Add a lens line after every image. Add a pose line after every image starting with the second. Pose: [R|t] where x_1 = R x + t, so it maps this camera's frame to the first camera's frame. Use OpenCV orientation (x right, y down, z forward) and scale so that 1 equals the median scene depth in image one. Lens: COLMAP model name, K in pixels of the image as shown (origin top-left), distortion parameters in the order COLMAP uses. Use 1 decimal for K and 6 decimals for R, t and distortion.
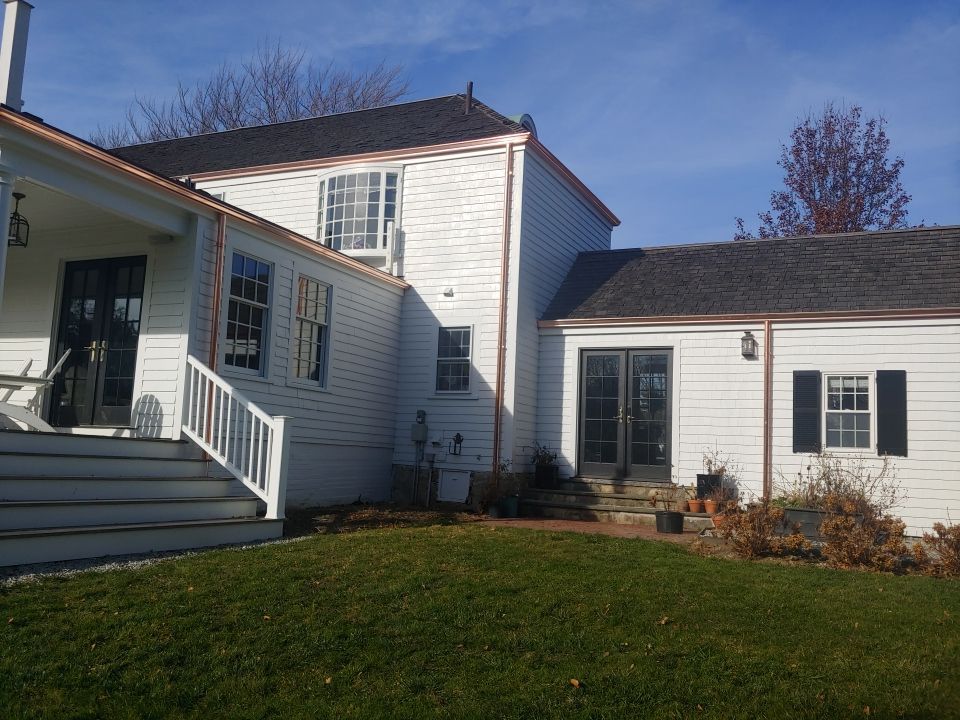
lens RADIAL K [[837.1, 0, 483.3], [0, 837.1, 371.9], [0, 0, 1]] dist [0.140827, -0.231654]
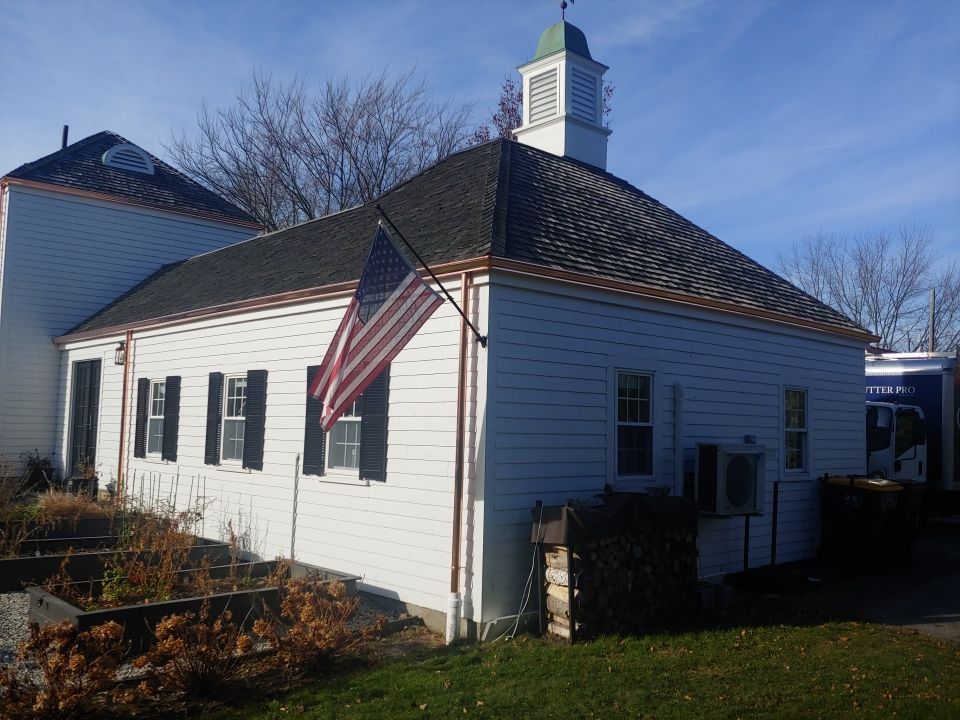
lens RADIAL K [[886.8, 0, 453.3], [0, 886.8, 360.9], [0, 0, 1]] dist [-0.003670, -0.002399]
pose [[0.912448, -0.050525, -0.406061, 1.097659], [0.053743, 0.998549, -0.003484, 0.001260], [0.405647, -0.018644, 0.913840, 0.163555]]
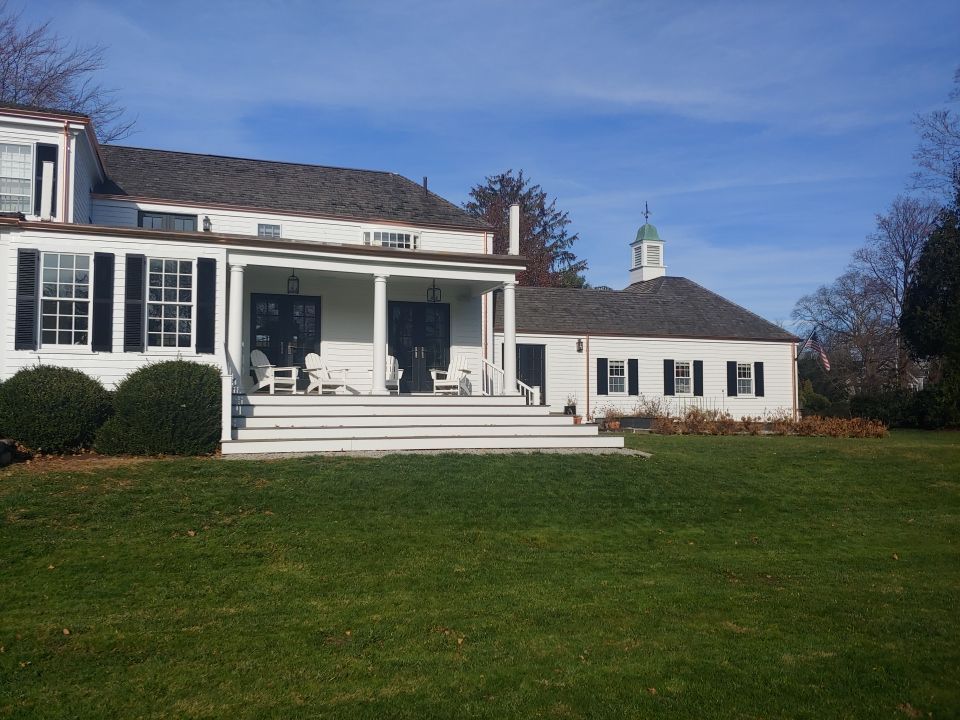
lens RADIAL K [[851.3, 0, 463.6], [0, 851.3, 345.8], [0, 0, 1]] dist [0.213385, -0.476554]
pose [[0.720126, 0.011727, 0.693744, -1.350286], [-0.043673, 0.998641, 0.028453, -0.076470], [-0.692468, -0.050787, 0.719659, -0.335479]]
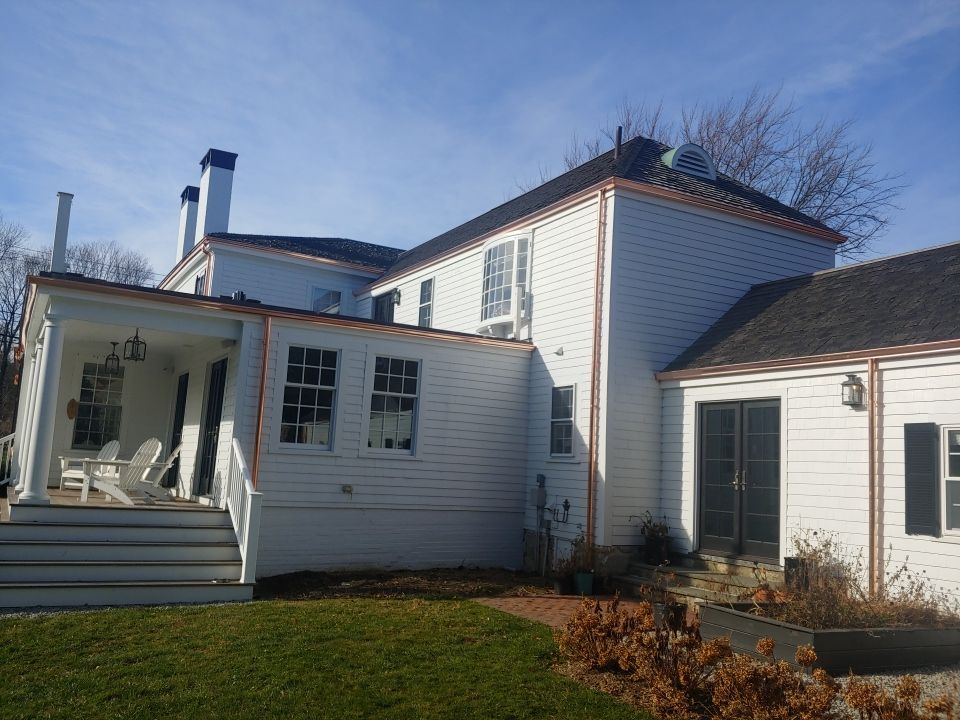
lens RADIAL K [[849.6, 0, 483.4], [0, 849.6, 359.3], [0, 0, 1]] dist [0.082770, -0.144661]
pose [[0.813524, -0.081097, -0.575849, 0.479973], [0.047328, 0.996177, -0.073429, -0.018928], [0.579602, 0.032483, 0.814252, 0.157890]]
